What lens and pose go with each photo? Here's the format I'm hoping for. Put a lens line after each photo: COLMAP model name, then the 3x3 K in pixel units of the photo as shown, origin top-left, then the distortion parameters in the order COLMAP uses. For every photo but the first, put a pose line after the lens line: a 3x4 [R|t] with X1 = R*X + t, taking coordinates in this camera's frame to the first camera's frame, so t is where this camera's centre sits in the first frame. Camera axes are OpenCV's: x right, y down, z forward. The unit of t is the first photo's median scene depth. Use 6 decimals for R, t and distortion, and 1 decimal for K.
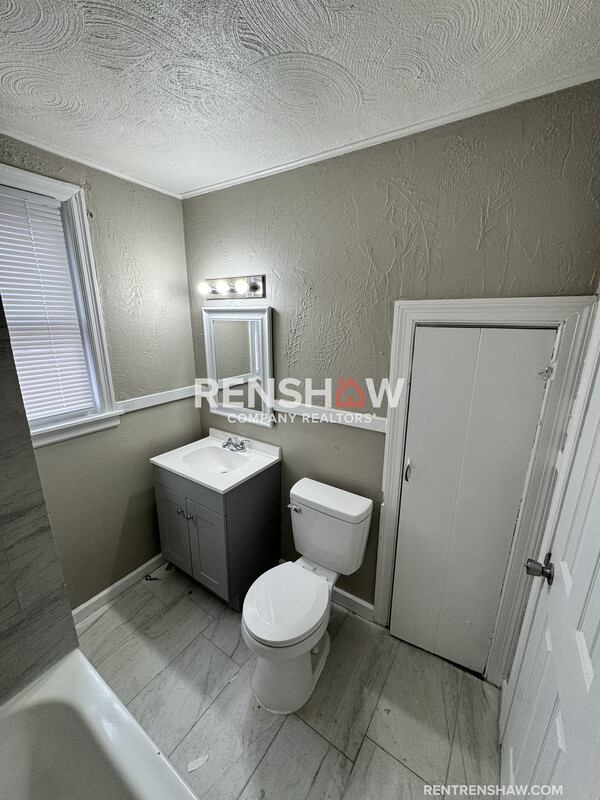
lens RADIAL K [[318.3, 0, 297.2], [0, 318.3, 399.9], [0, 0, 1]] dist [-0.002123, 0.000101]
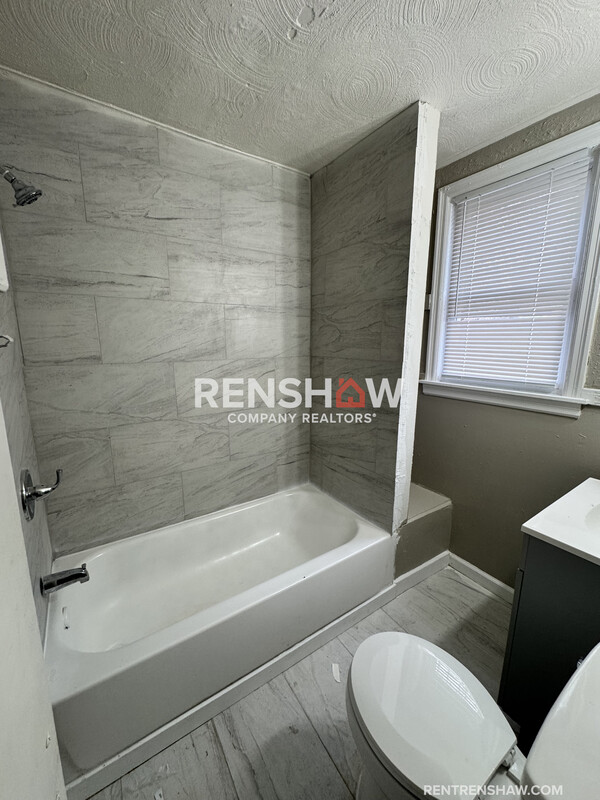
lens RADIAL K [[318.3, 0, 298.4], [0, 318.3, 399.1], [0, 0, 1]] dist [-0.002123, 0.000101]
pose [[-0.382467, 0.161471, -0.909751, 0.446891], [-0.243796, 0.932083, 0.267928, -0.004964], [0.891226, 0.324267, -0.317124, 0.701944]]
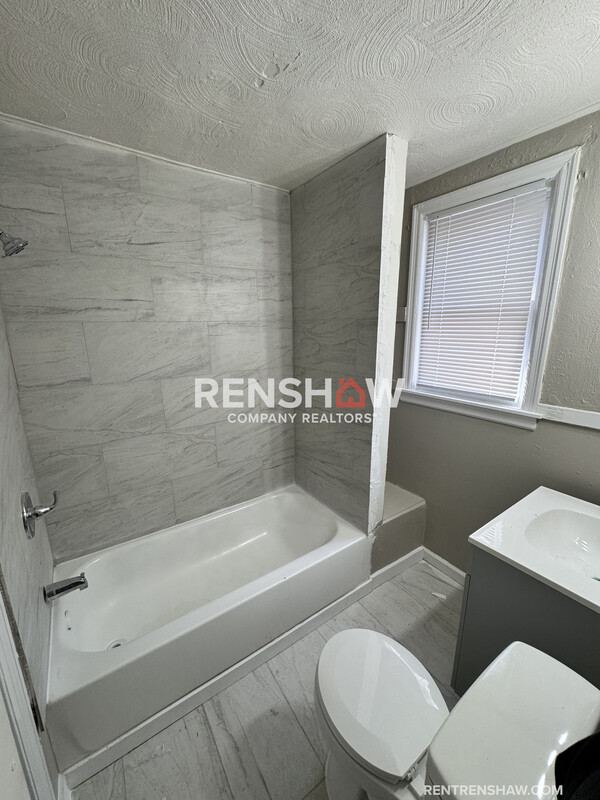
lens RADIAL K [[318.3, 0, 297.9], [0, 318.3, 399.9], [0, 0, 1]] dist [-0.002123, 0.000101]
pose [[-0.369110, 0.205105, -0.906471, 0.472169], [-0.234829, 0.923114, 0.304492, -0.117840], [0.899229, 0.325256, -0.292566, 0.740033]]
